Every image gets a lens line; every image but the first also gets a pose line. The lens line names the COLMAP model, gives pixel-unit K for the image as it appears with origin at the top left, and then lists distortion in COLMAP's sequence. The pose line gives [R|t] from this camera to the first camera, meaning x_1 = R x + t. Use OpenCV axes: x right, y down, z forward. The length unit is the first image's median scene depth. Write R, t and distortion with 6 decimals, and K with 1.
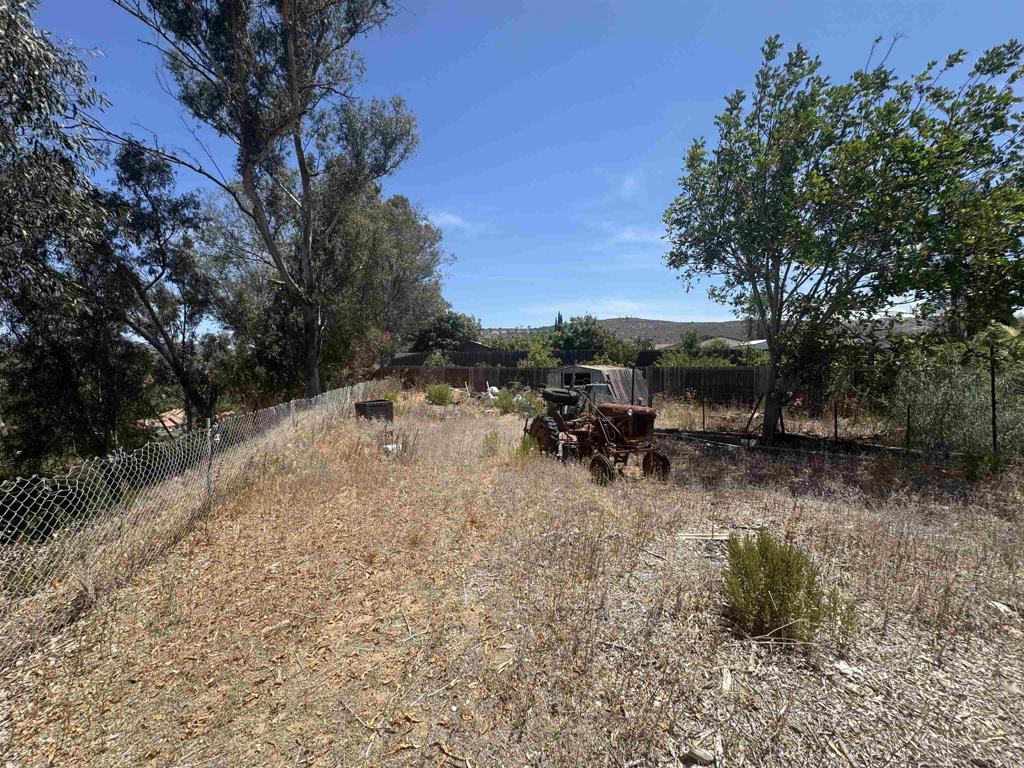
lens RADIAL K [[400.9, 0, 512.0], [0, 400.9, 384.0], [0, 0, 1]] dist [-0.000805, 0.000167]
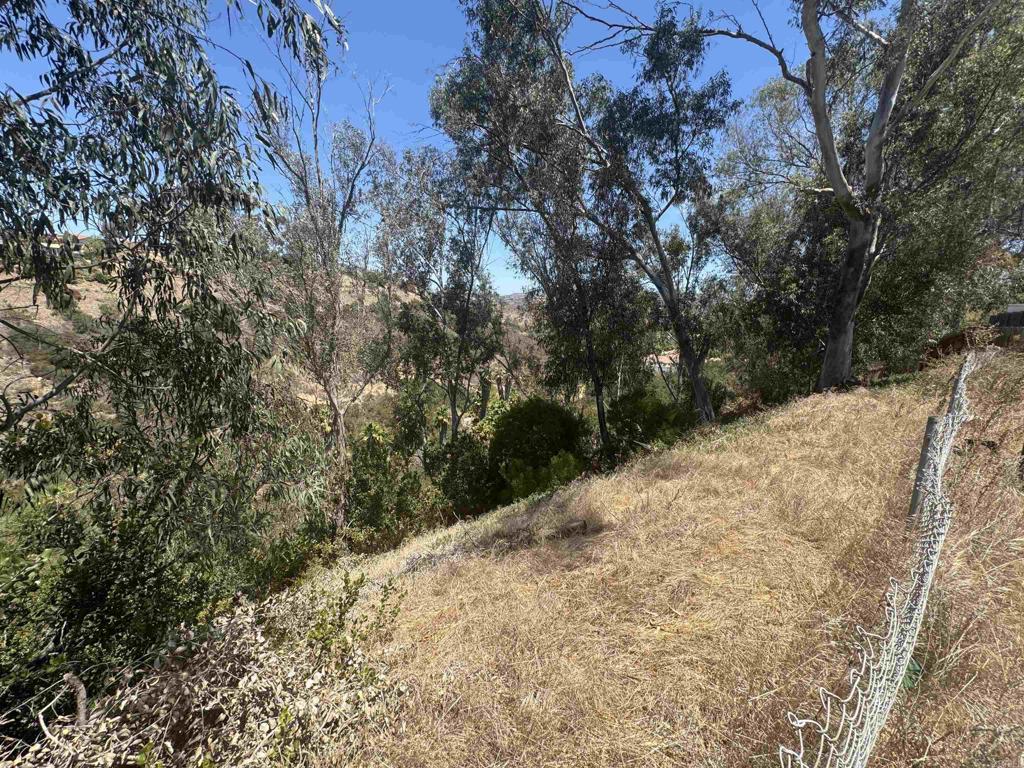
lens RADIAL K [[427.2, 0, 512.0], [0, 427.2, 384.0], [0, 0, 1]] dist [-0.004950, 0.000481]
pose [[0.482252, 0.186644, -0.855919, -0.164593], [-0.088765, 0.982422, 0.164217, -0.007655], [0.871524, -0.003218, 0.490342, 0.216903]]
